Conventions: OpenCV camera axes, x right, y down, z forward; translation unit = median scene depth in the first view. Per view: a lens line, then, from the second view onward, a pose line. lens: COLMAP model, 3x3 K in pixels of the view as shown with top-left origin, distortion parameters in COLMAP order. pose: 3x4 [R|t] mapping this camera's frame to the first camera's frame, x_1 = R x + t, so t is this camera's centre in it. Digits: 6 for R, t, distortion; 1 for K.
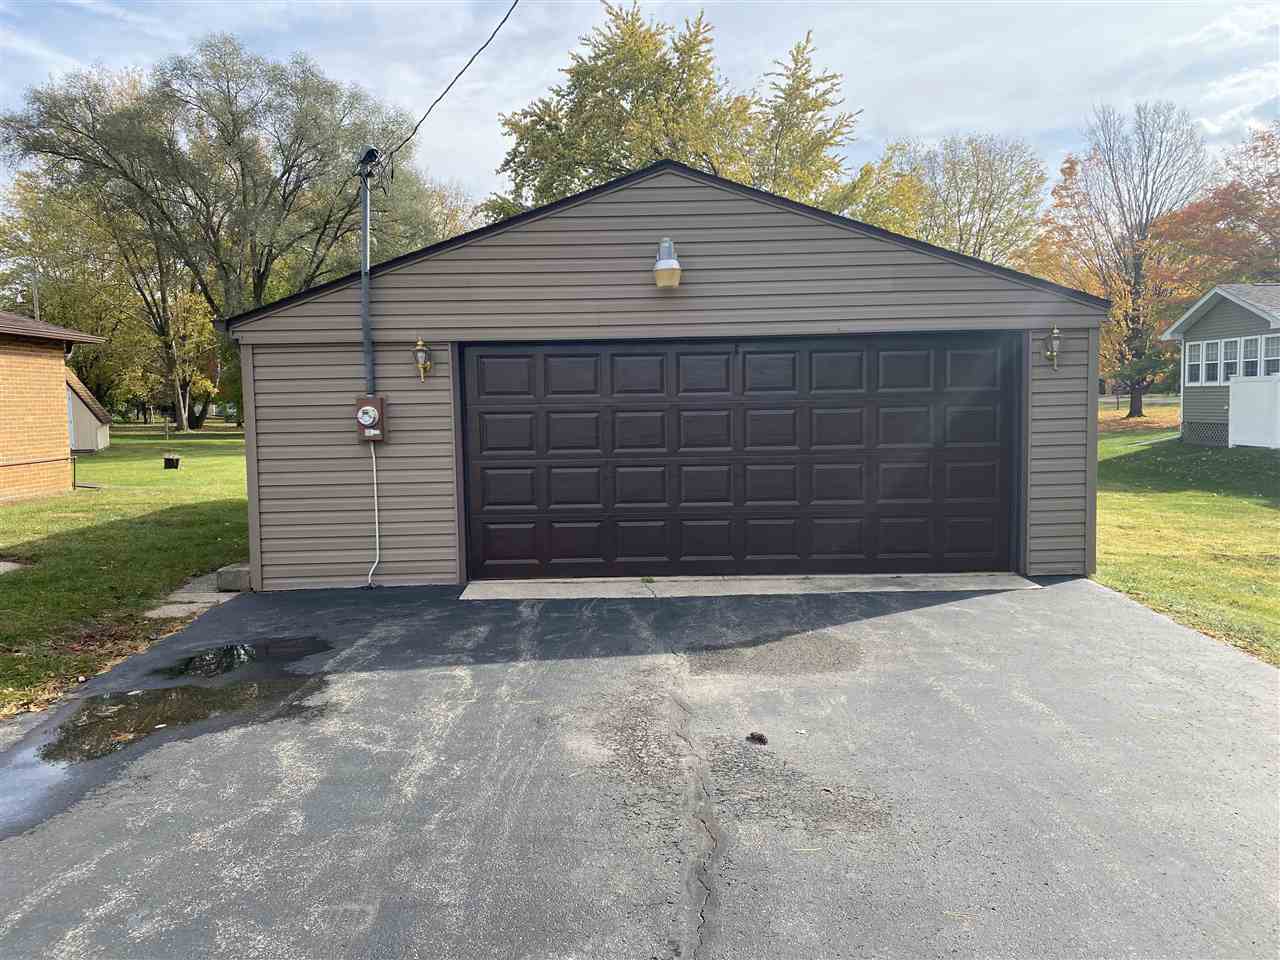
lens RADIAL K [[973.3, 0, 640.0], [0, 973.3, 480.0], [0, 0, 1]] dist [0.061429, -0.078422]
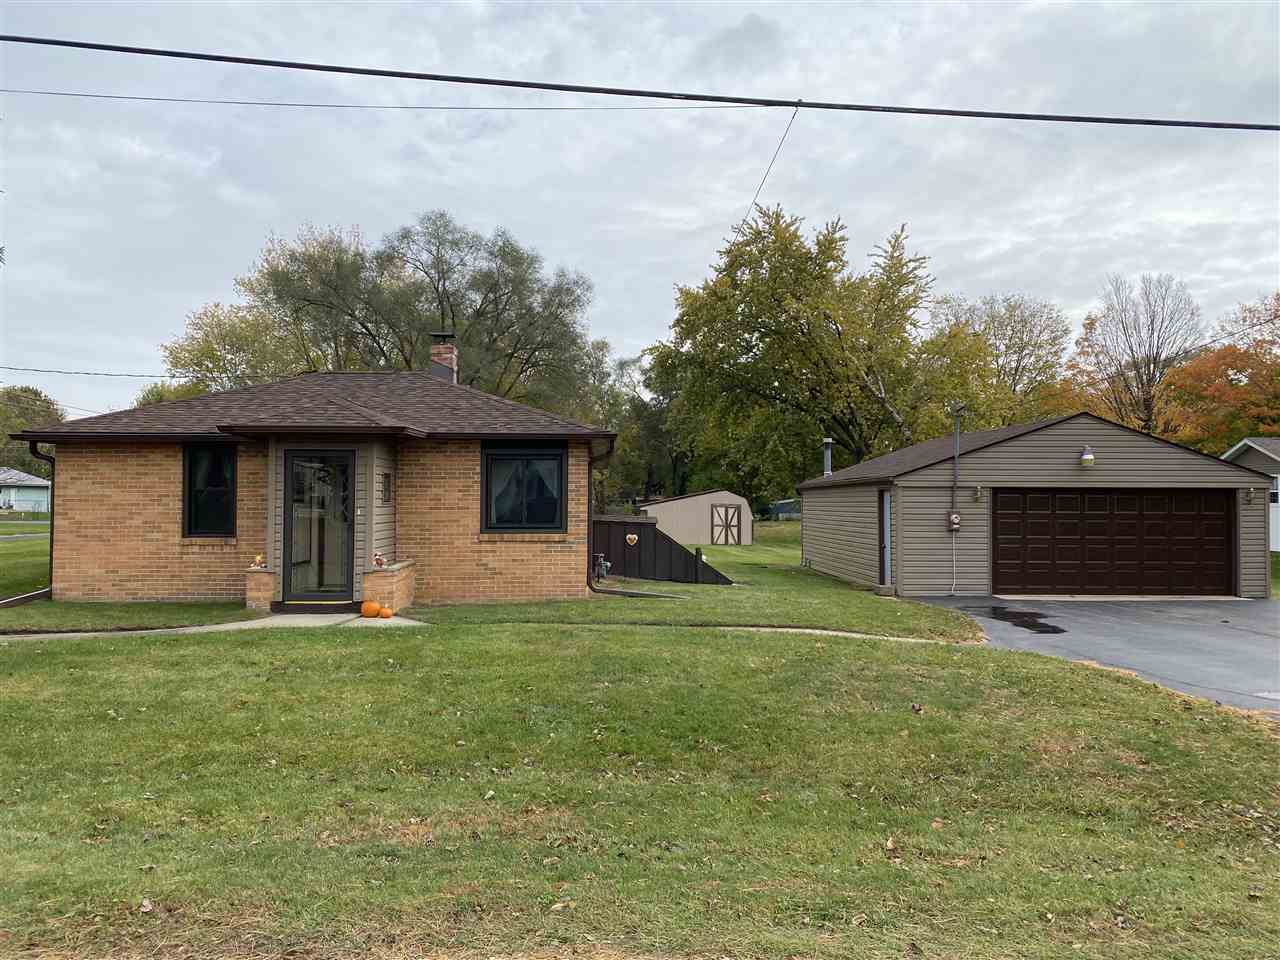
lens RADIAL K [[983.5, 0, 640.2], [0, 983.5, 468.6], [0, 0, 1]] dist [0.096785, -0.171944]
pose [[0.999158, 0.024067, 0.033224, -0.210707], [-0.020076, 0.993089, -0.115636, 0.019203], [-0.035777, 0.114872, 0.992736, -0.247011]]
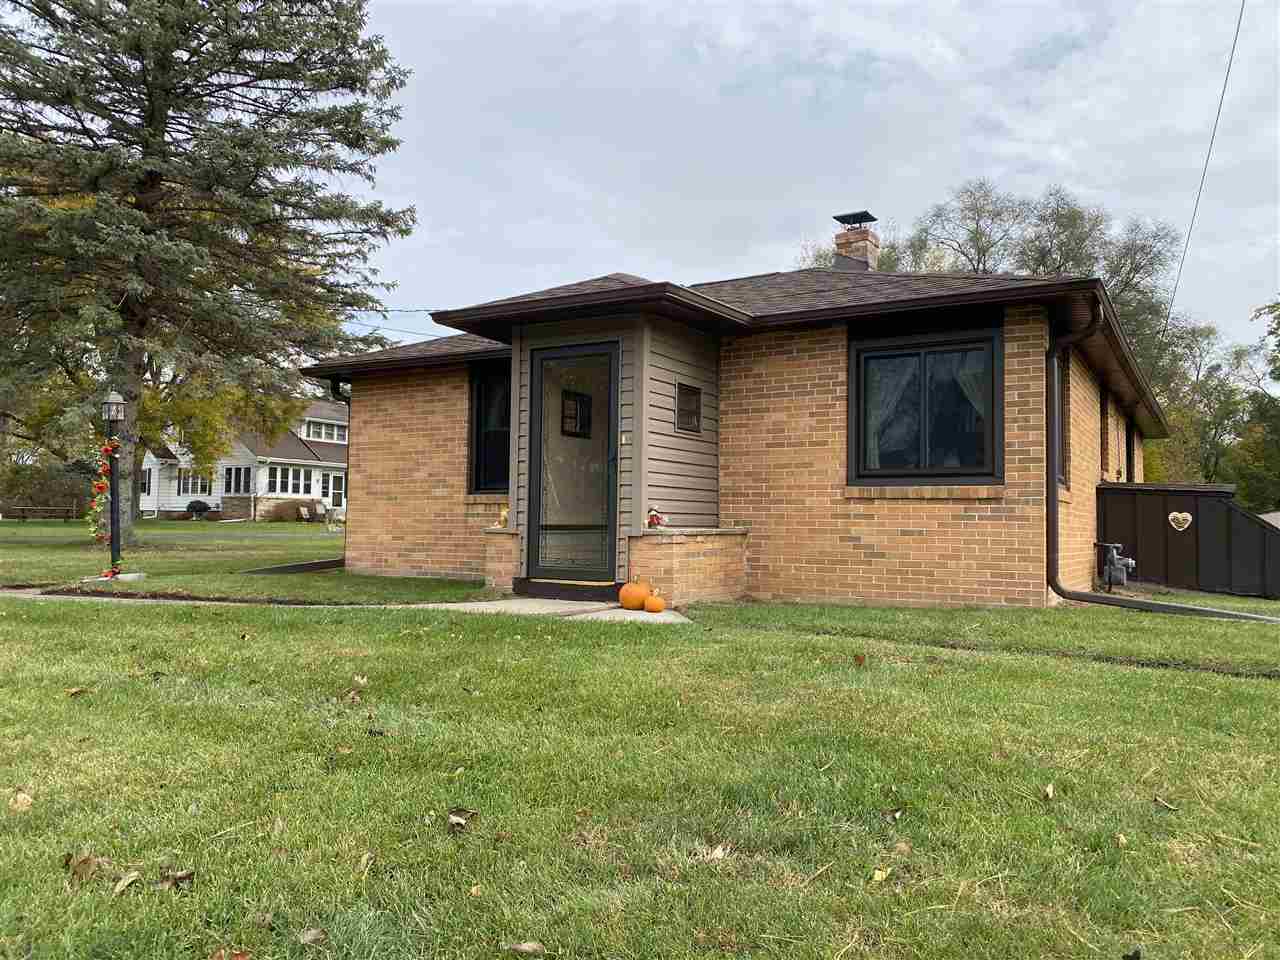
lens RADIAL K [[983.5, 0, 640.2], [0, 983.5, 468.6], [0, 0, 1]] dist [0.096785, -0.171944]
pose [[0.859003, 0.003034, -0.511961, -0.187235], [-0.074258, 0.990146, -0.118727, 0.026741], [0.506556, 0.140004, 0.850764, -0.091808]]
